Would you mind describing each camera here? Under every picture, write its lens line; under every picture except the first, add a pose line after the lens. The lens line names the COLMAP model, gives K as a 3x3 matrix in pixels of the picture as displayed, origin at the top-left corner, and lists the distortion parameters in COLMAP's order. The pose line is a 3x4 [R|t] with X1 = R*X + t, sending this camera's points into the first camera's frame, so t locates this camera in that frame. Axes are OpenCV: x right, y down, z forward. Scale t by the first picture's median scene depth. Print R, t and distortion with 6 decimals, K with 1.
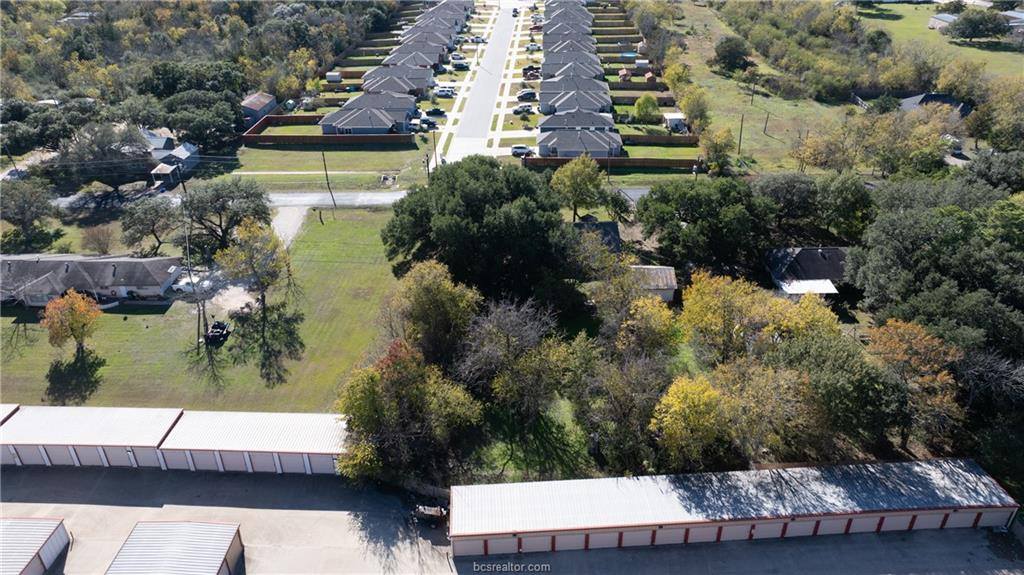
lens RADIAL K [[722.1, 0, 512.7], [0, 722.1, 292.4], [0, 0, 1]] dist [-0.038735, 0.029557]
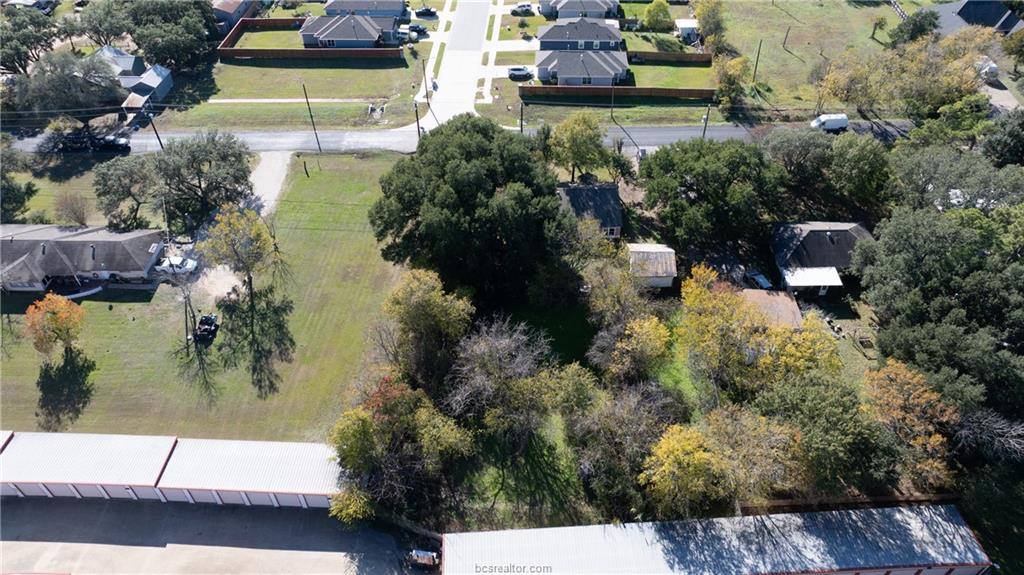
lens RADIAL K [[722.1, 0, 512.3], [0, 722.1, 279.1], [0, 0, 1]] dist [-0.038735, 0.029557]
pose [[0.999986, 0.005065, -0.001611, 0.010511], [-0.004554, 0.972841, 0.231430, -0.253277], [0.002740, -0.231419, 0.972850, 0.064978]]
